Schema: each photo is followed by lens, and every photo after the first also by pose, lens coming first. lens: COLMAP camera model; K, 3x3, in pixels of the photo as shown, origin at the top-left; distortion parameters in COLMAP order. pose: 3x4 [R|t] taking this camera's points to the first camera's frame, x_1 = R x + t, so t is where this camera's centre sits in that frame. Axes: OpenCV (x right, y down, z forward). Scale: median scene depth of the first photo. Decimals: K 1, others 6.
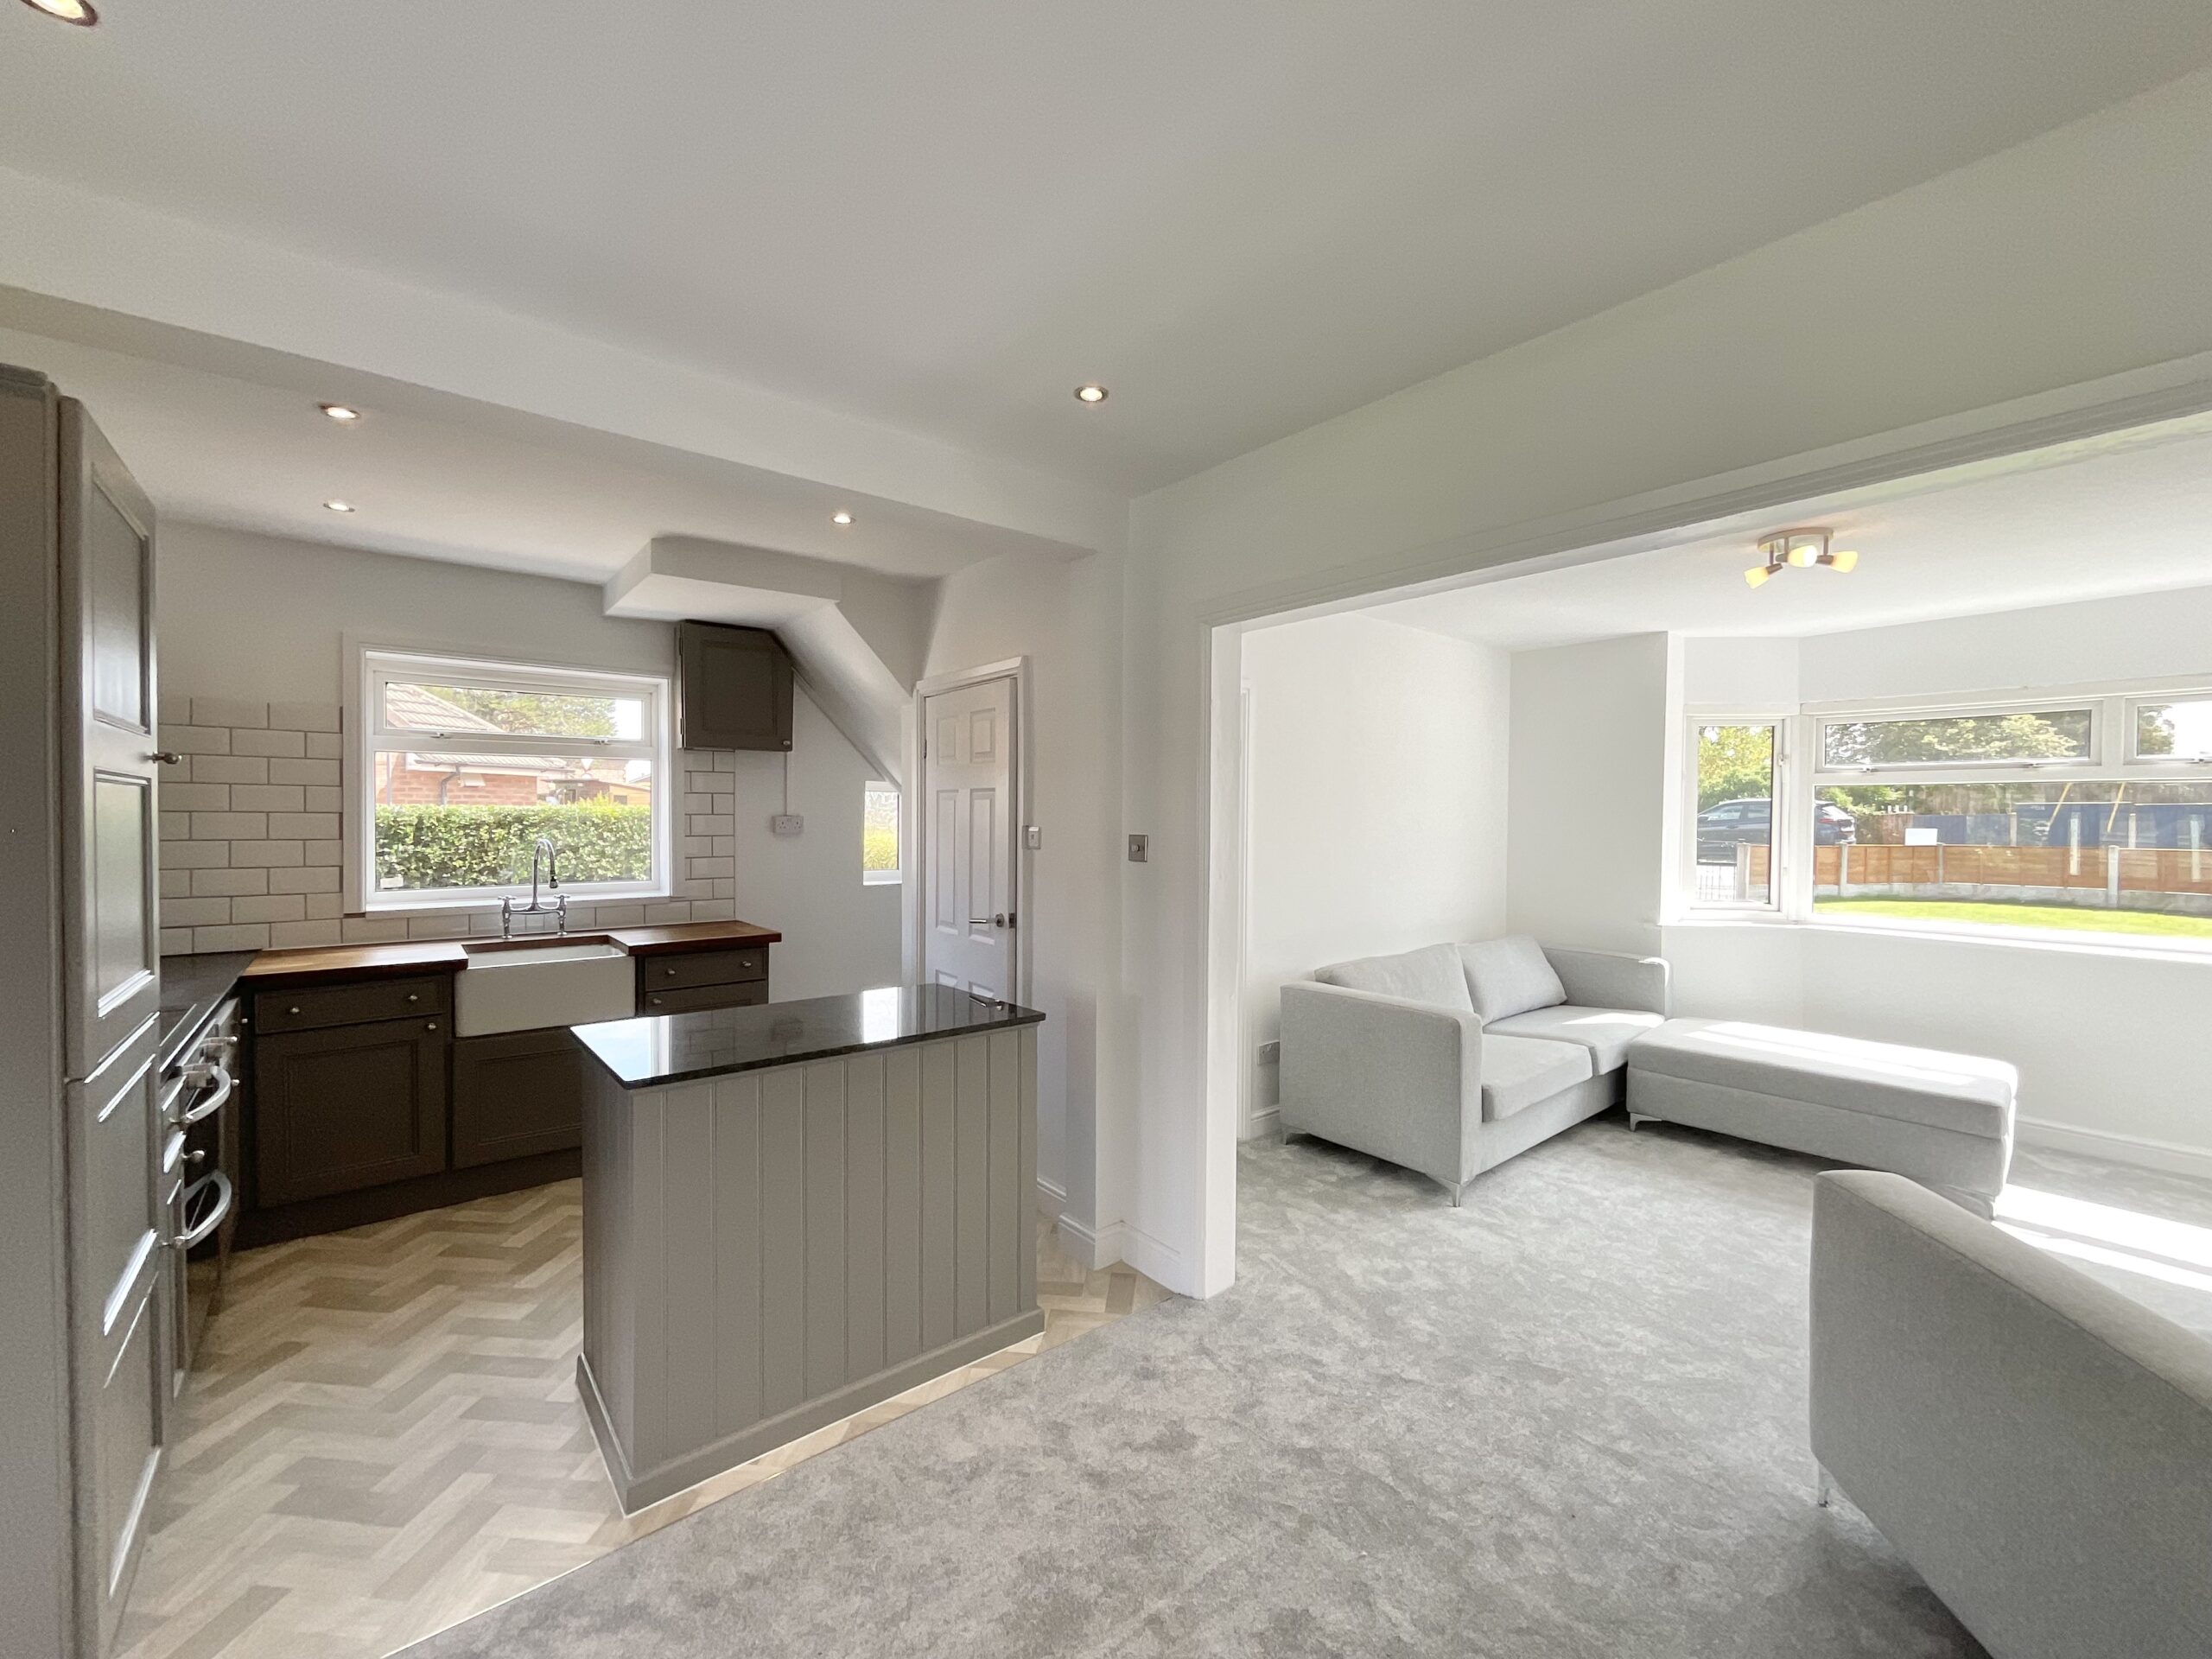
lens RADIAL K [[878.4, 0, 1126.9], [0, 878.4, 825.8], [0, 0, 1]] dist [-0.019492, -0.000071]
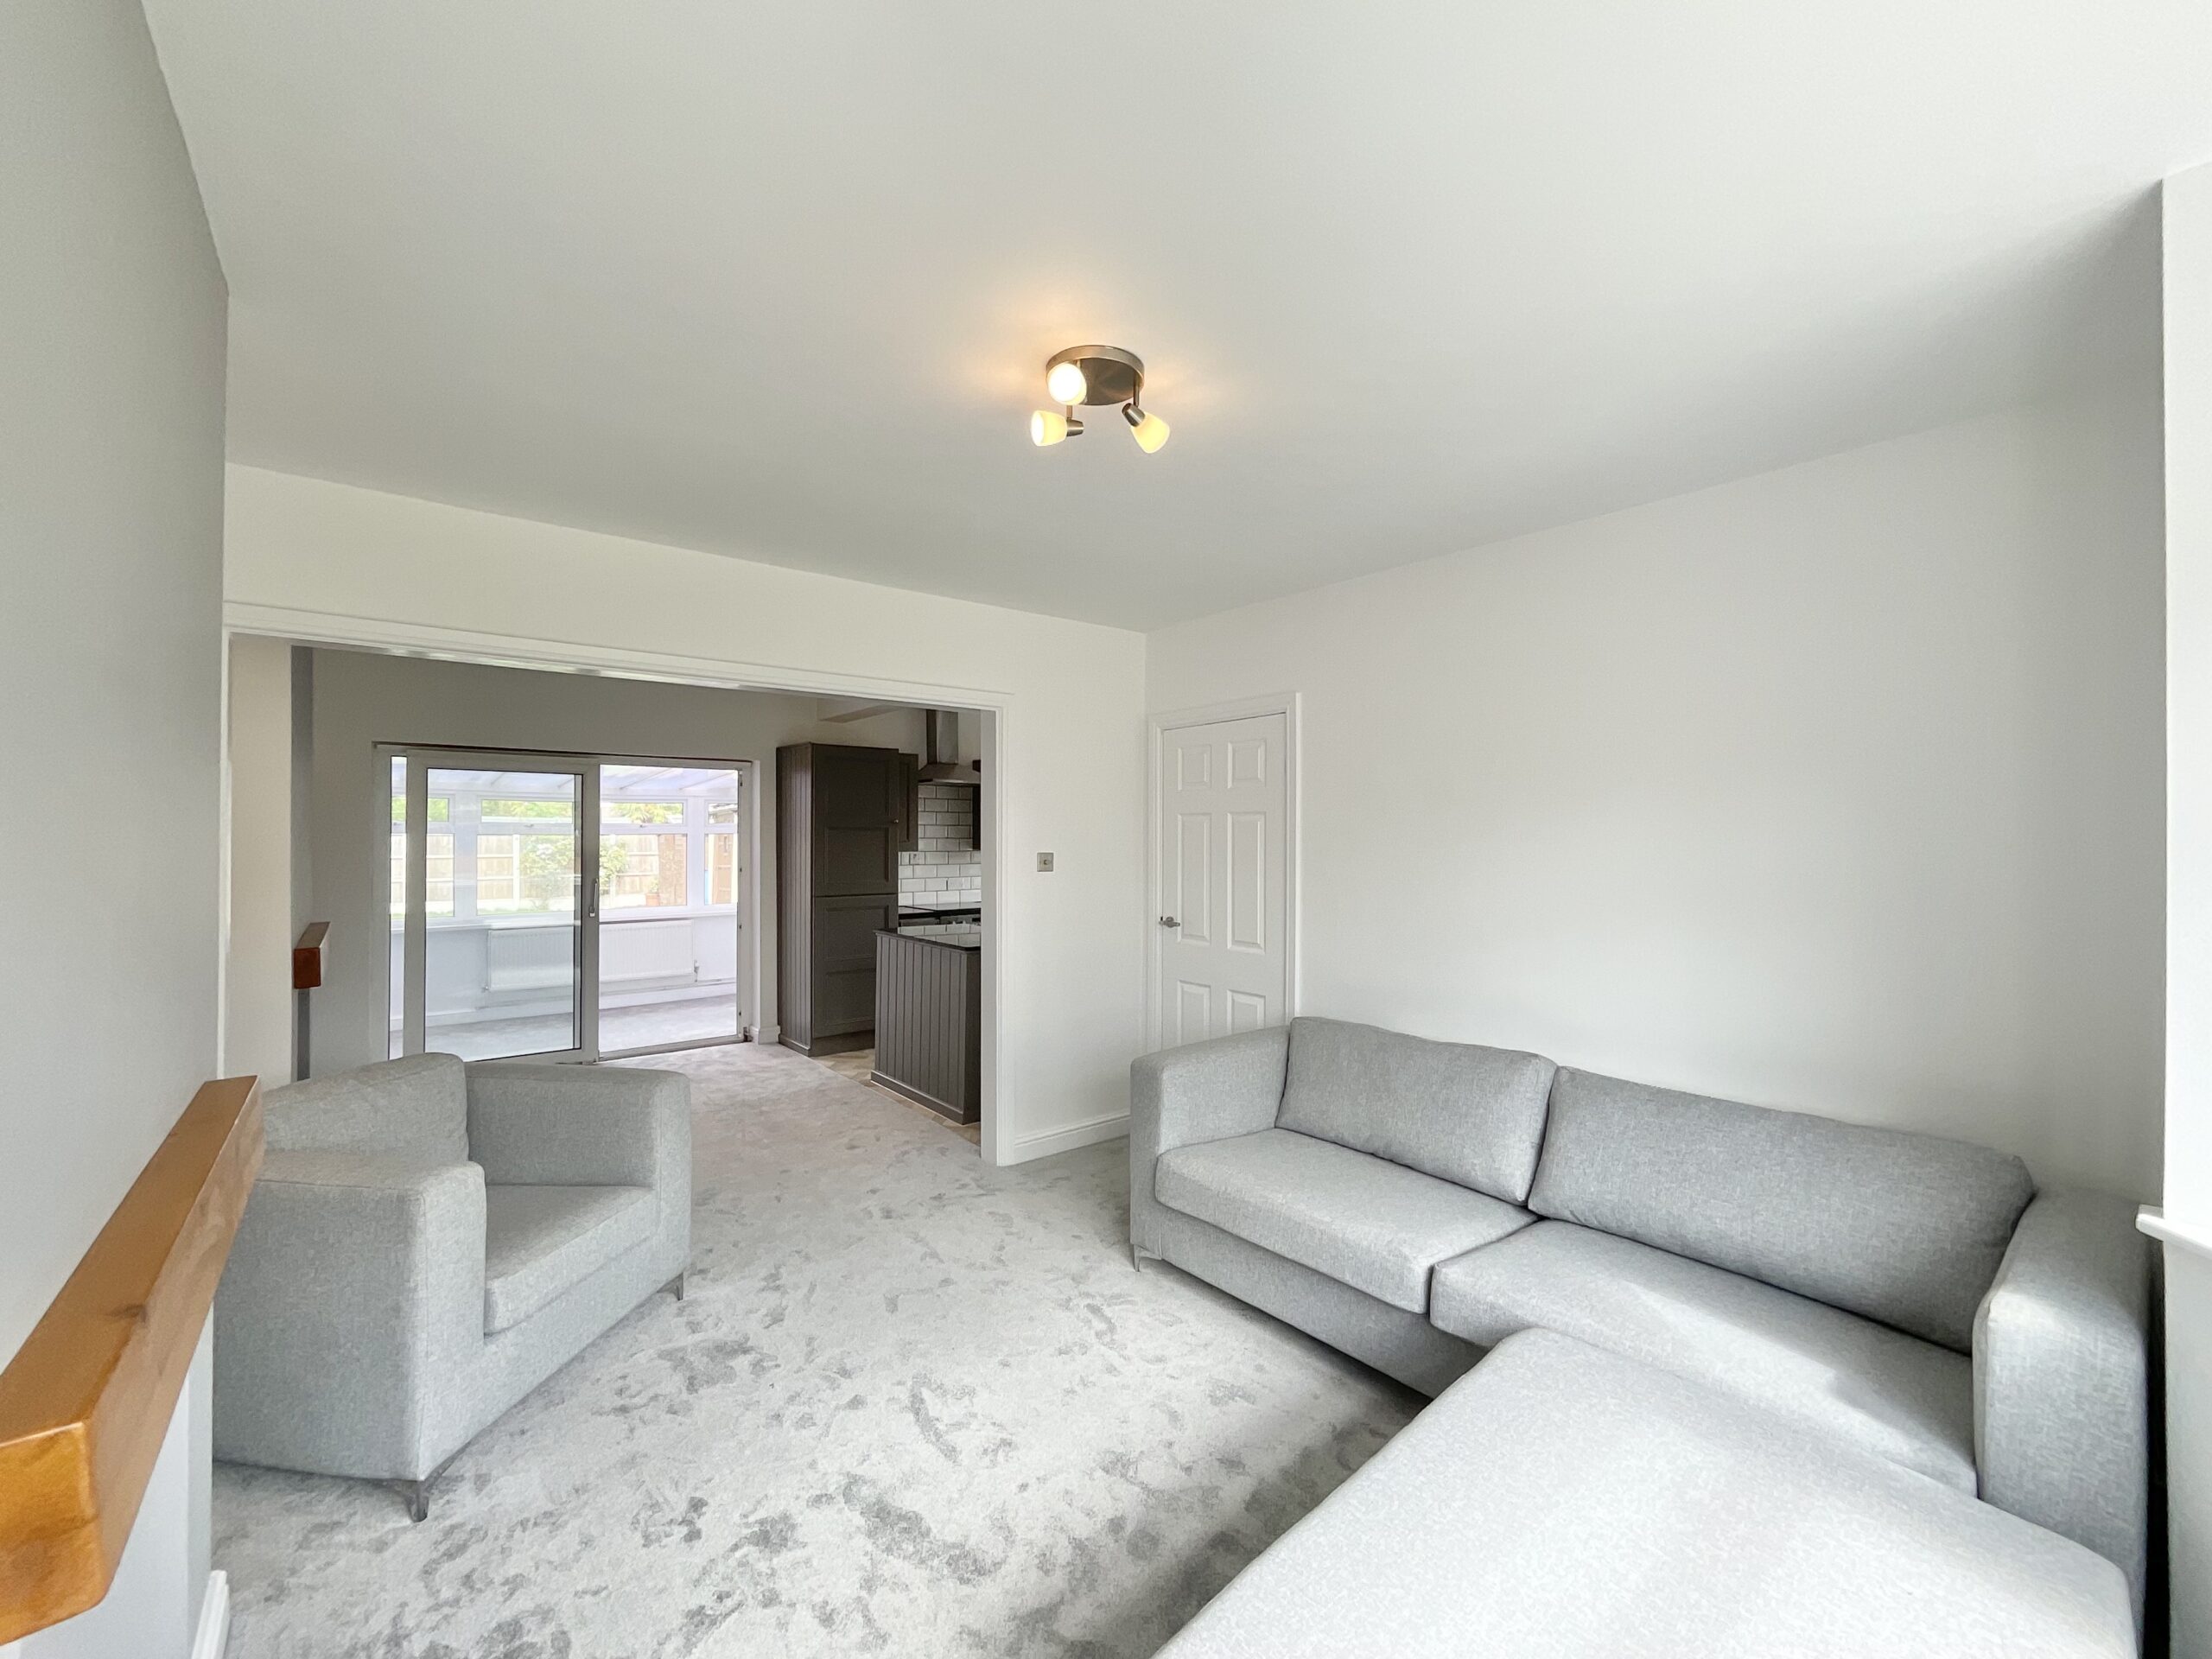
lens RADIAL K [[892.6, 0, 1106.0], [0, 892.6, 829.5], [0, 0, 1]] dist [-0.000736, -0.000037]
pose [[-0.021460, -0.013443, -0.999679, 1.140387], [-0.015986, 0.999786, -0.013101, -0.005422], [0.999642, 0.015700, -0.021670, 0.872987]]
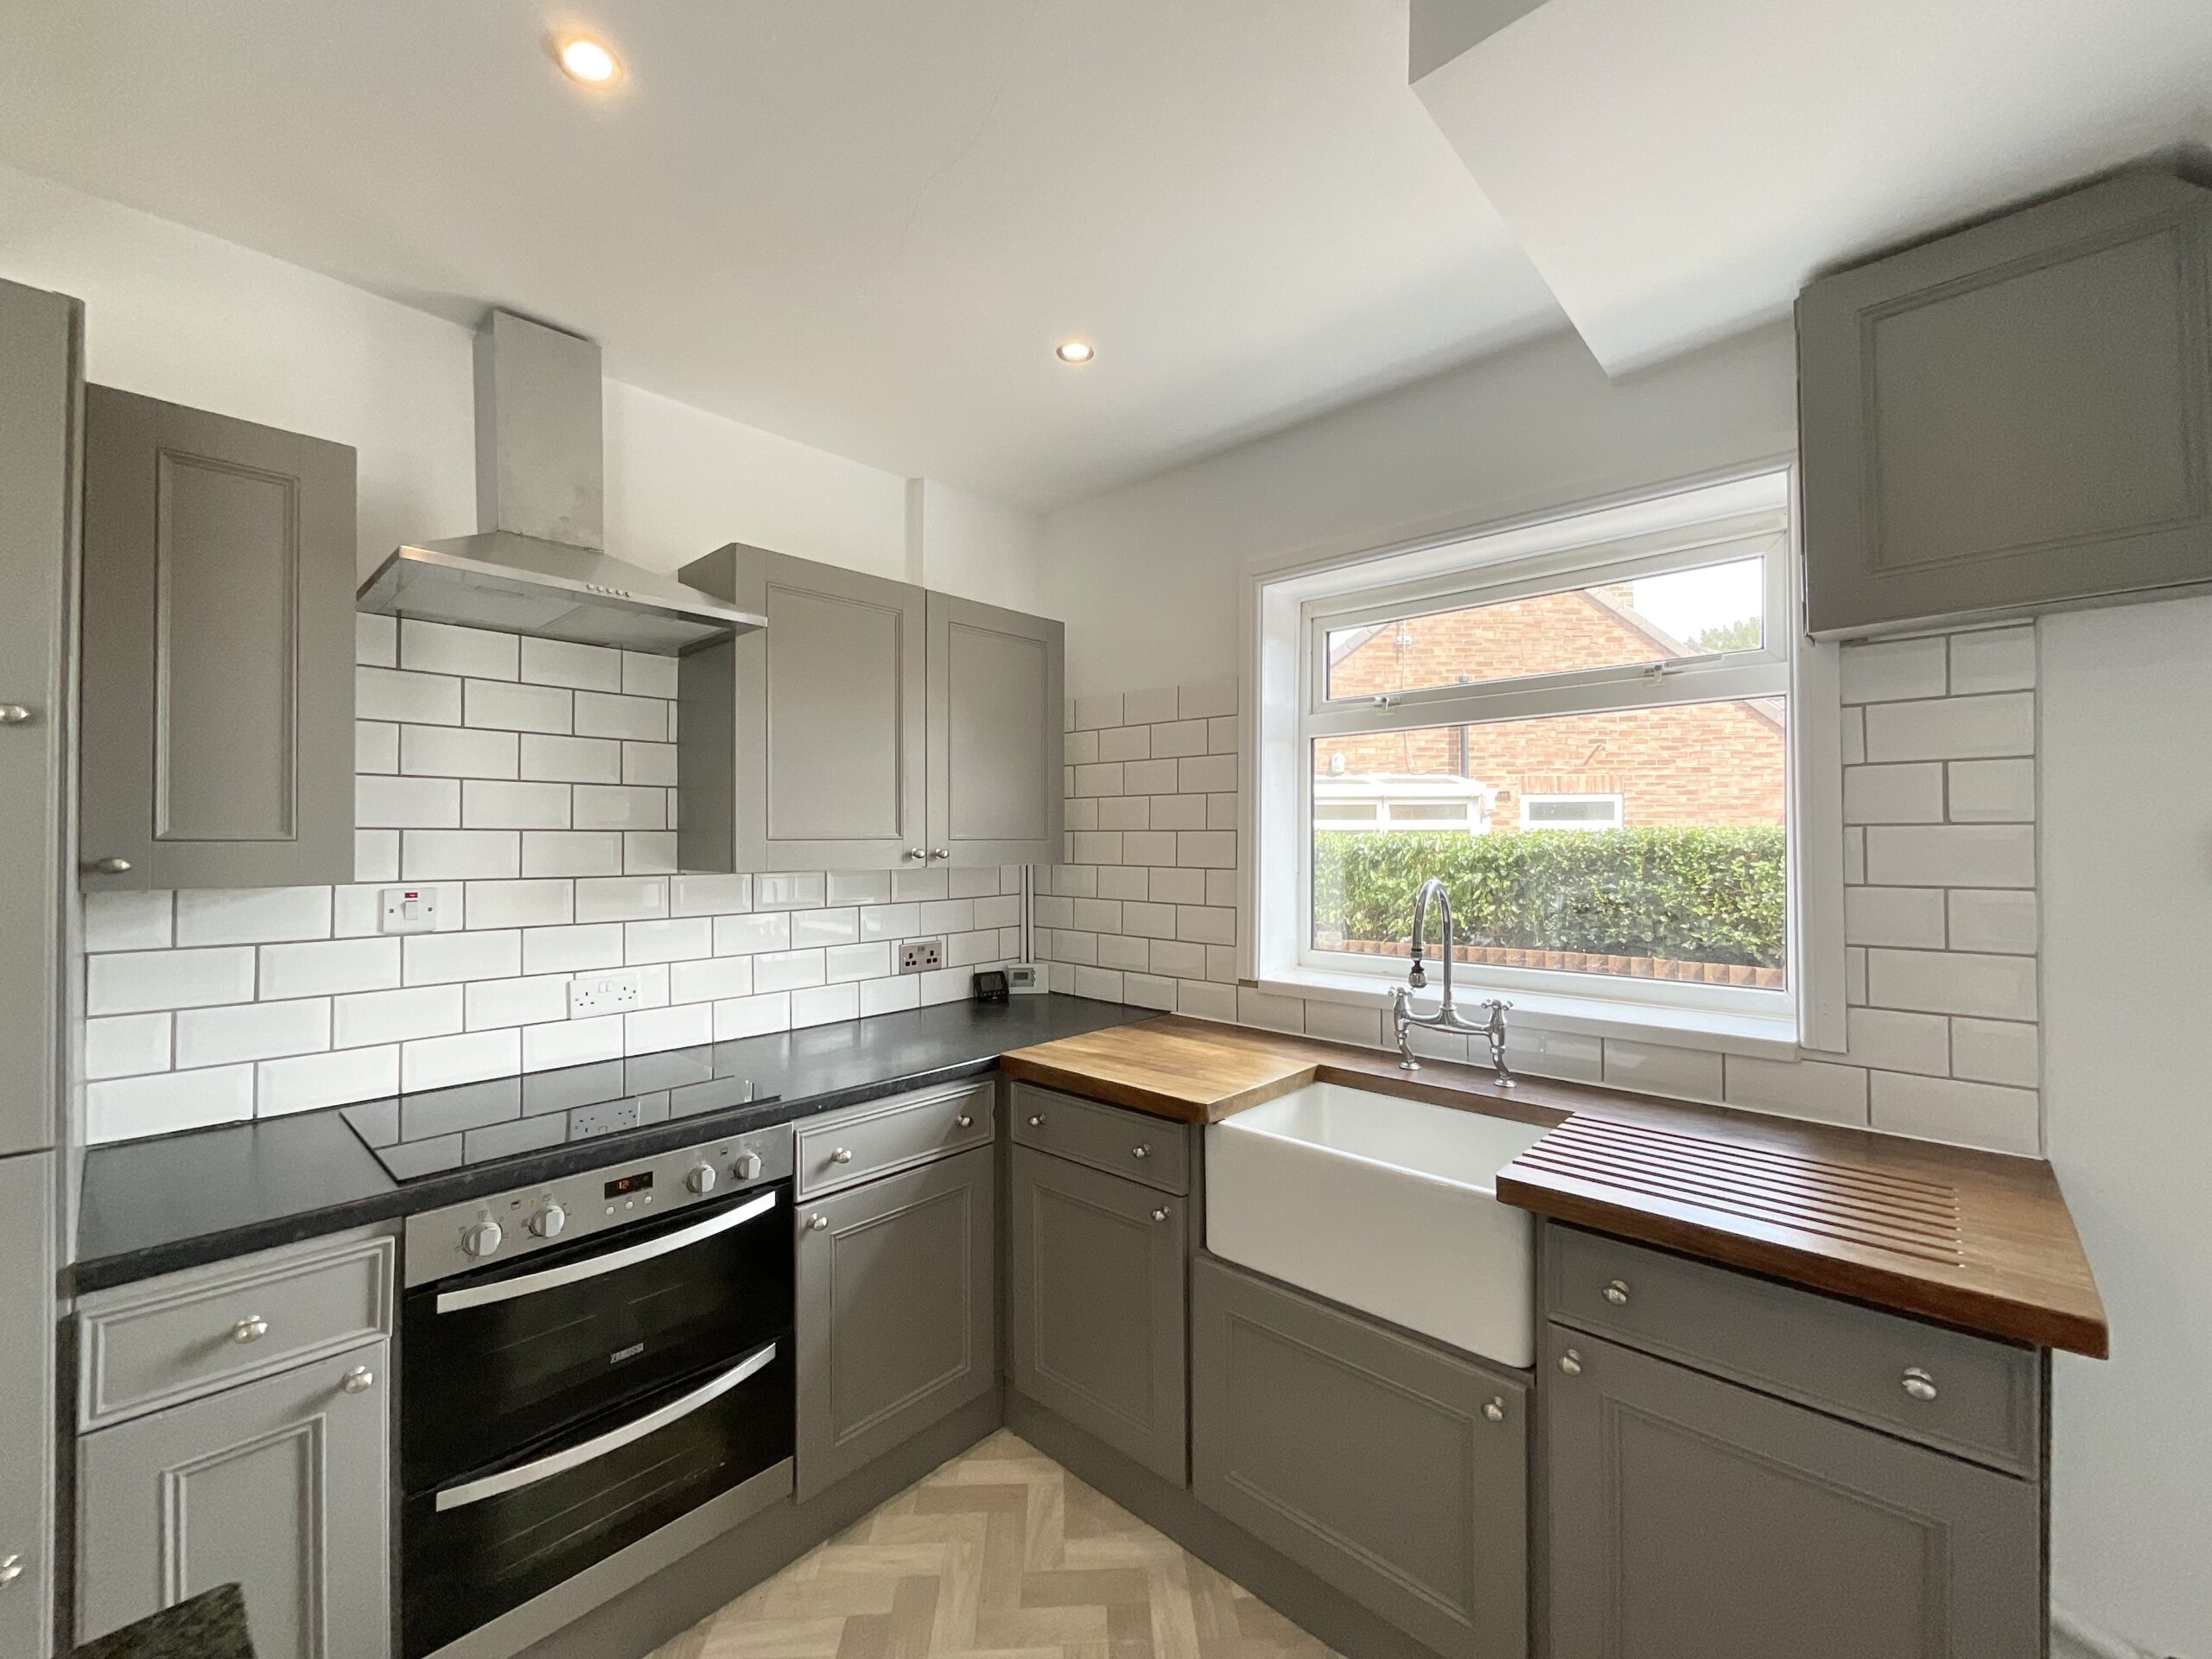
lens RADIAL K [[900.9, 0, 1106.0], [0, 900.9, 829.5], [0, 0, 1]] dist [-0.000998, 0.000073]
pose [[0.126035, -0.019324, -0.991838, -0.196308], [-0.012581, 0.999699, -0.021076, 0.000473], [0.991946, 0.015135, 0.125754, 0.740191]]
